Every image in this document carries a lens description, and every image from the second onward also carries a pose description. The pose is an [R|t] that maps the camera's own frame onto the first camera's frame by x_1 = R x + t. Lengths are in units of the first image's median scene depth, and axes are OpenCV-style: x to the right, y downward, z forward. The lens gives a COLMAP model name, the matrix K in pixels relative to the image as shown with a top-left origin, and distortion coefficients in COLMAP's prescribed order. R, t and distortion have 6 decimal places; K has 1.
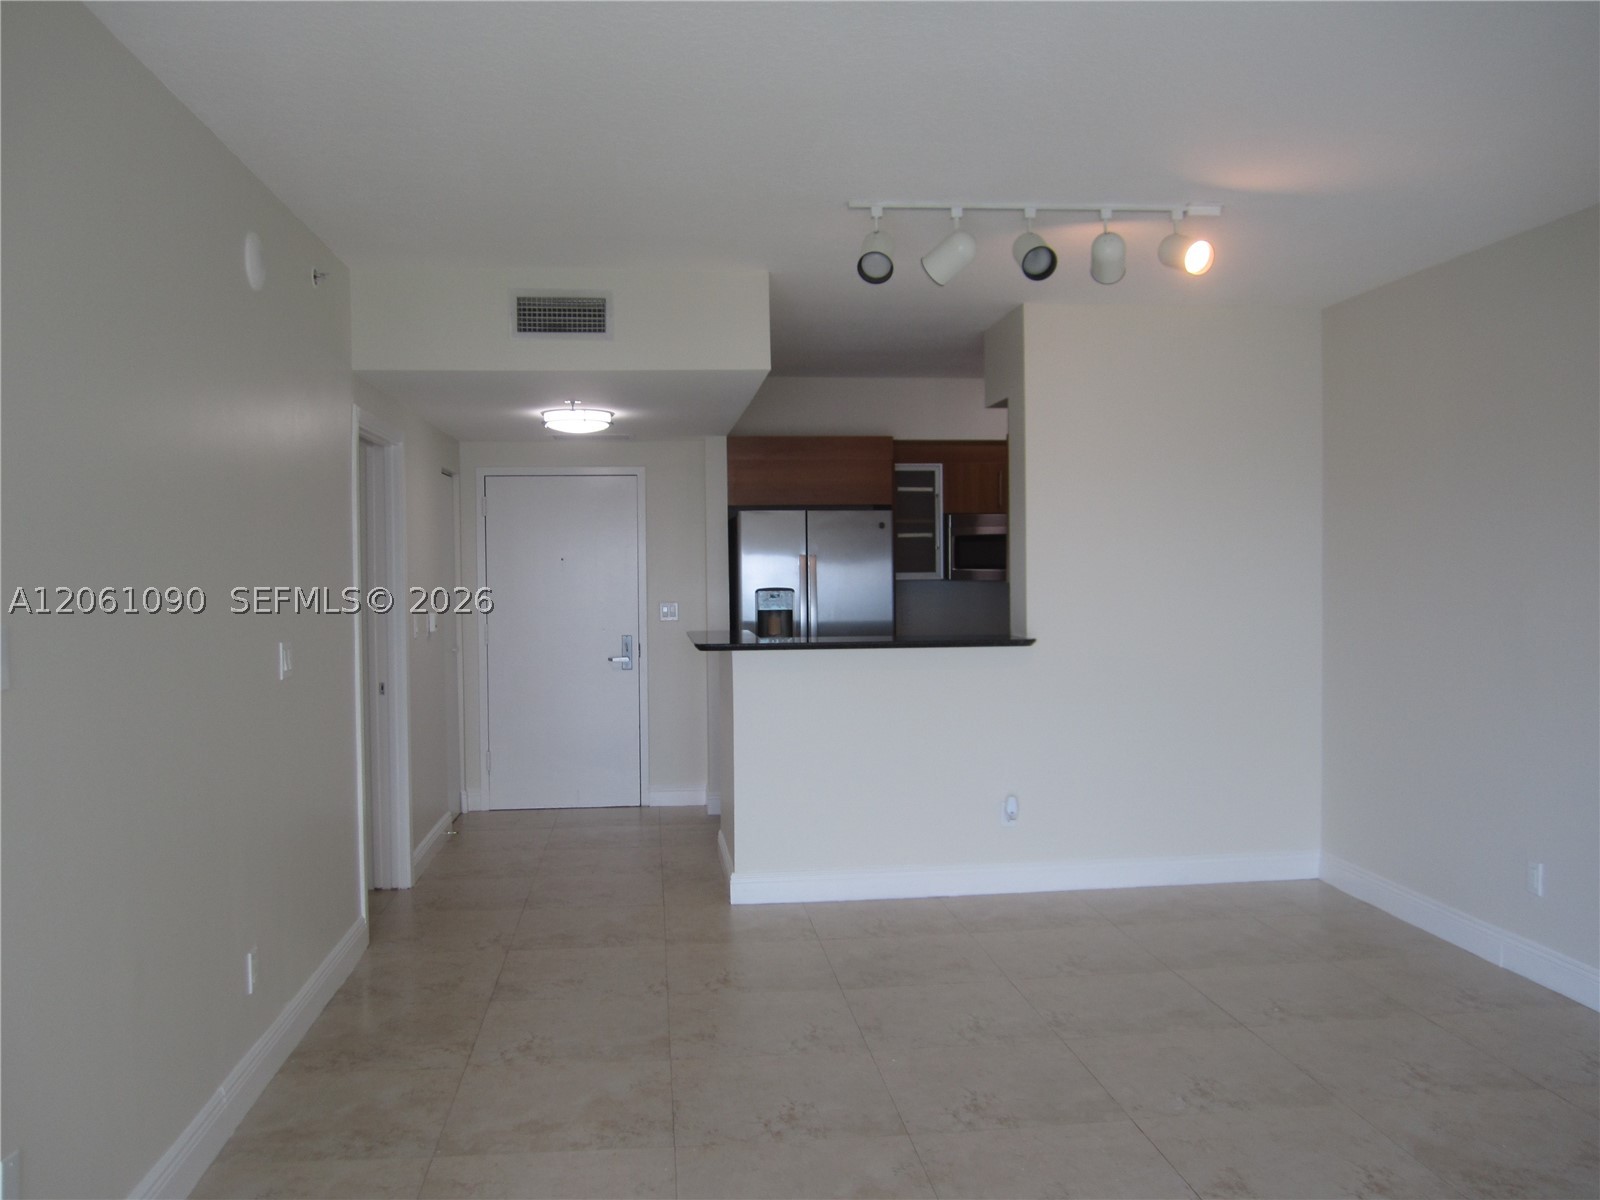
lens RADIAL K [[1318.3, 0, 810.1], [0, 1318.3, 612.1], [0, 0, 1]] dist [-0.050267, -0.001013]
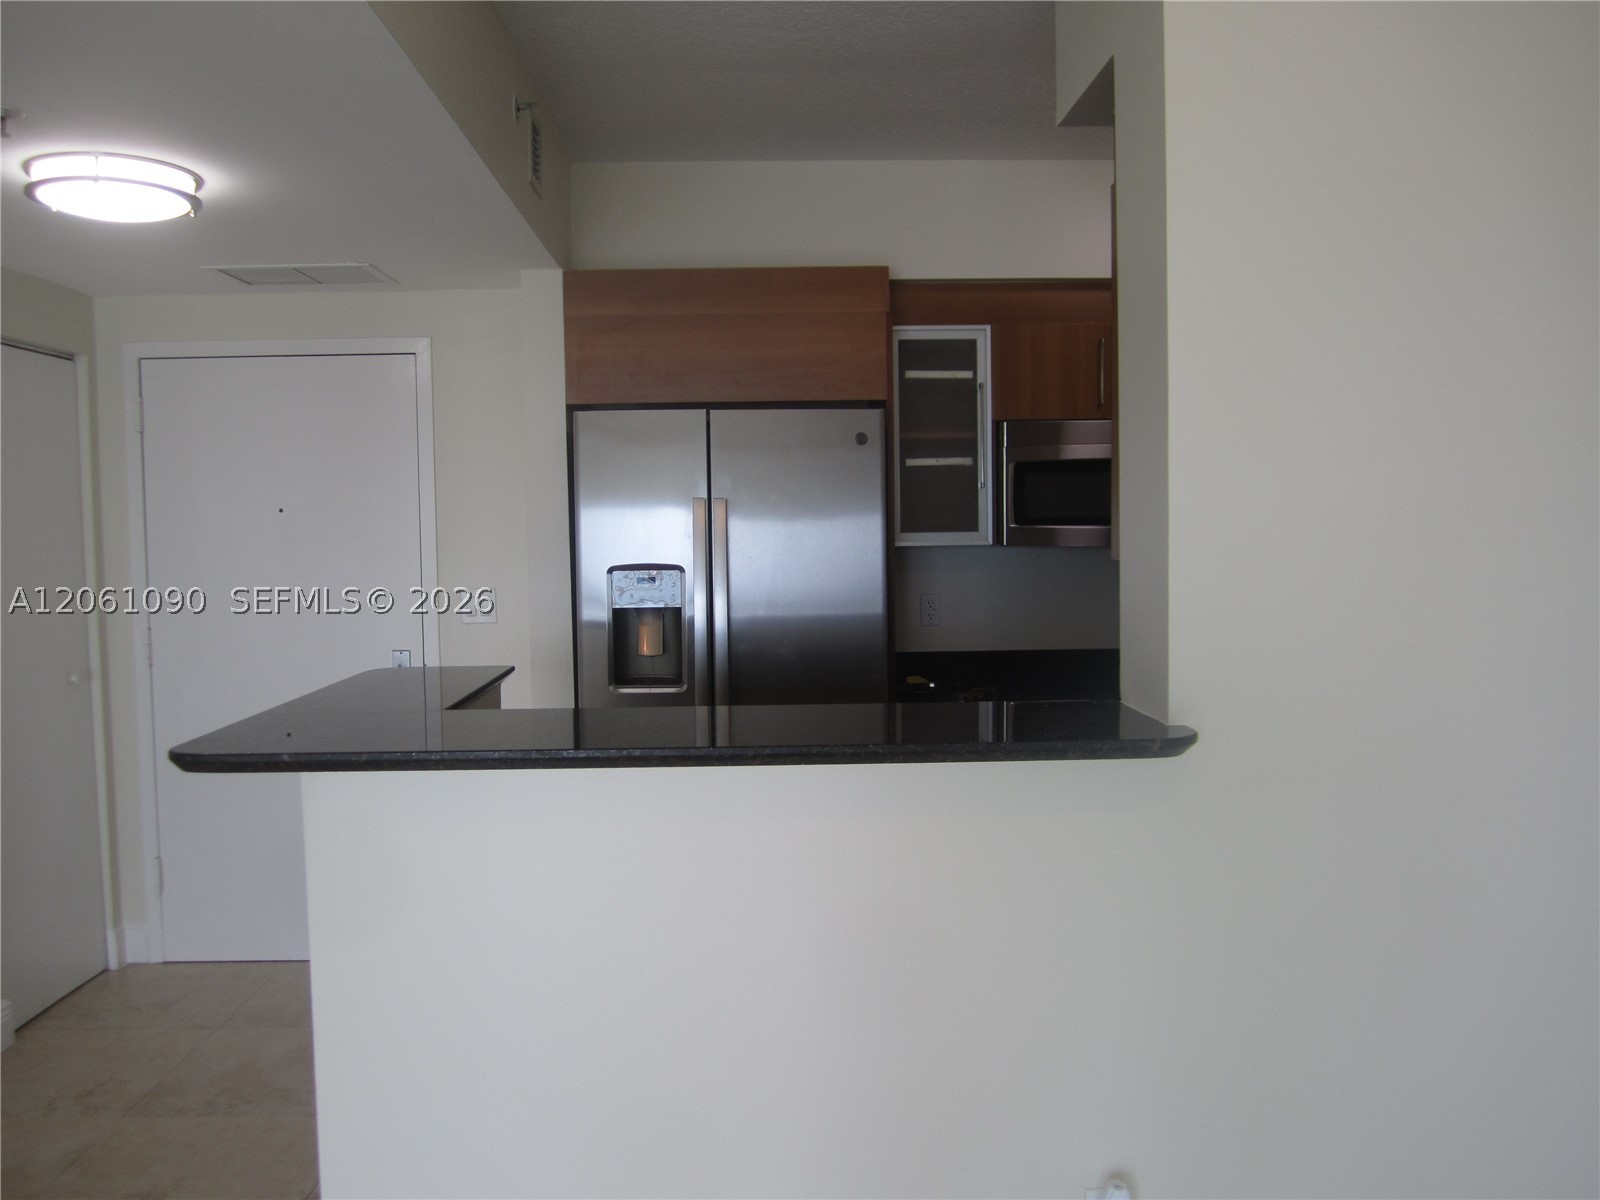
lens RADIAL K [[1318.3, 0, 810.1], [0, 1318.3, 612.1], [0, 0, 1]] dist [-0.050267, -0.001013]
pose [[0.996761, 0.002716, -0.080376, 0.075593], [-0.000105, 0.999473, 0.032467, -0.015994], [0.080422, -0.032354, 0.996236, 0.496965]]
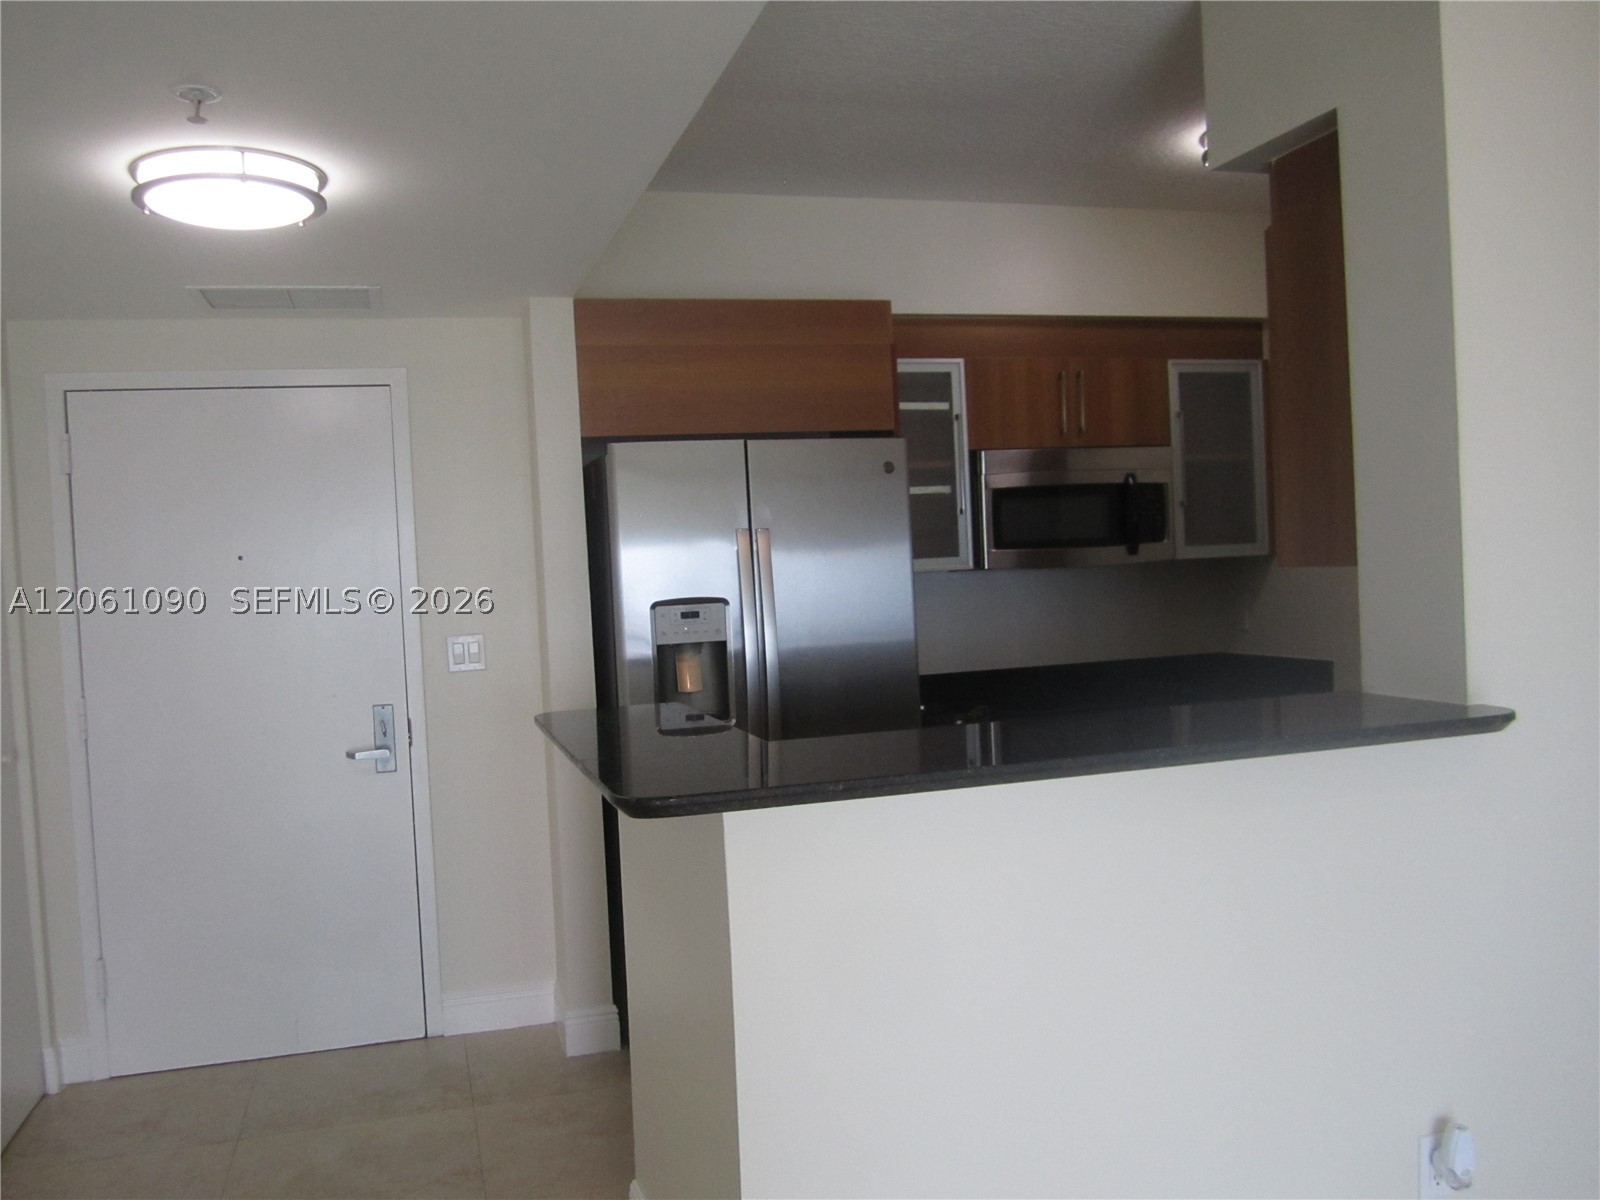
lens RADIAL K [[1318.3, 0, 810.1], [0, 1318.3, 612.1], [0, 0, 1]] dist [-0.050267, -0.001013]
pose [[0.983696, -0.042938, 0.174639, -0.067689], [0.042568, 0.999076, 0.005861, -0.013848], [-0.174729, 0.001668, 0.984615, 0.502131]]
